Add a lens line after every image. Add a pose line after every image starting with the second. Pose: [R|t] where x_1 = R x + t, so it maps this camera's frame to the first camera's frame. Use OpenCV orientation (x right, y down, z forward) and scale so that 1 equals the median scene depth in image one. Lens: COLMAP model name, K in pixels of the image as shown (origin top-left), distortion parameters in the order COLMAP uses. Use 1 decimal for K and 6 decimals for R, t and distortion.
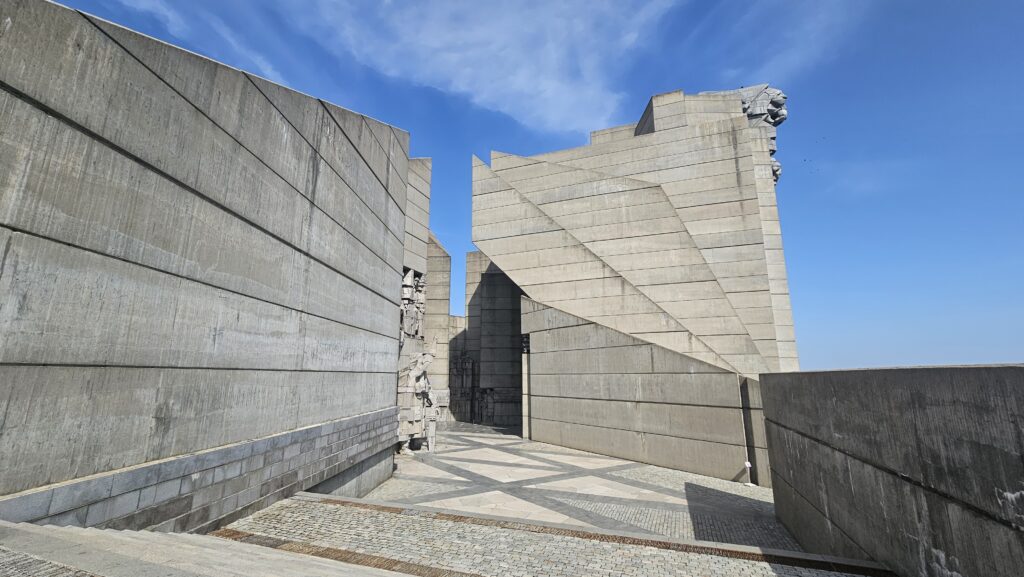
lens RADIAL K [[408.4, 0, 512.0], [0, 408.4, 288.5], [0, 0, 1]] dist [-0.000237, -0.000004]
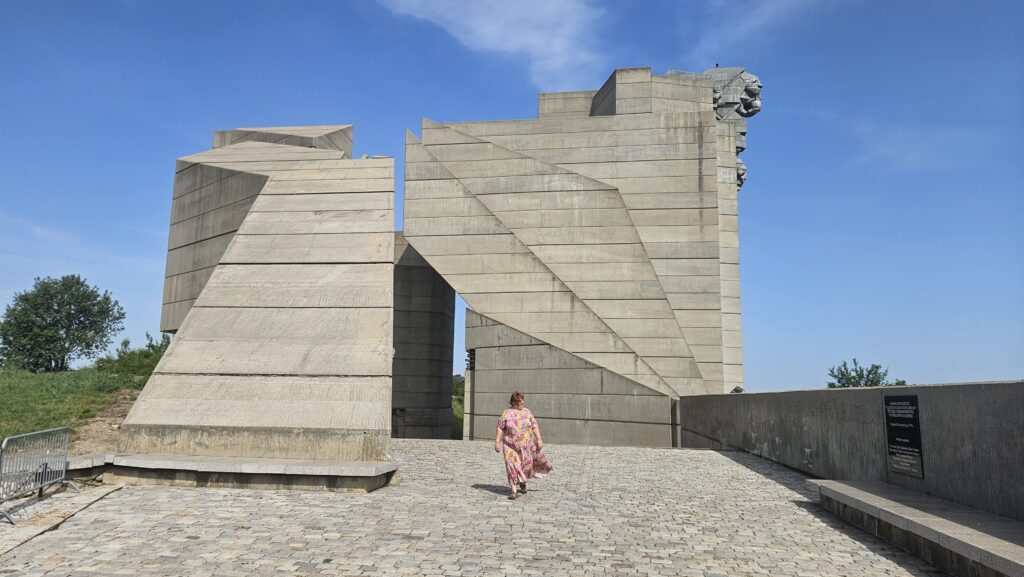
lens RADIAL K [[712.4, 0, 487.2], [0, 712.4, 283.5], [0, 0, 1]] dist [0.055645, -0.001482]
pose [[0.978832, 0.055021, 0.197132, -0.210261], [-0.065423, 0.996767, 0.046642, -0.095649], [-0.193928, -0.058552, 0.979267, -0.482671]]
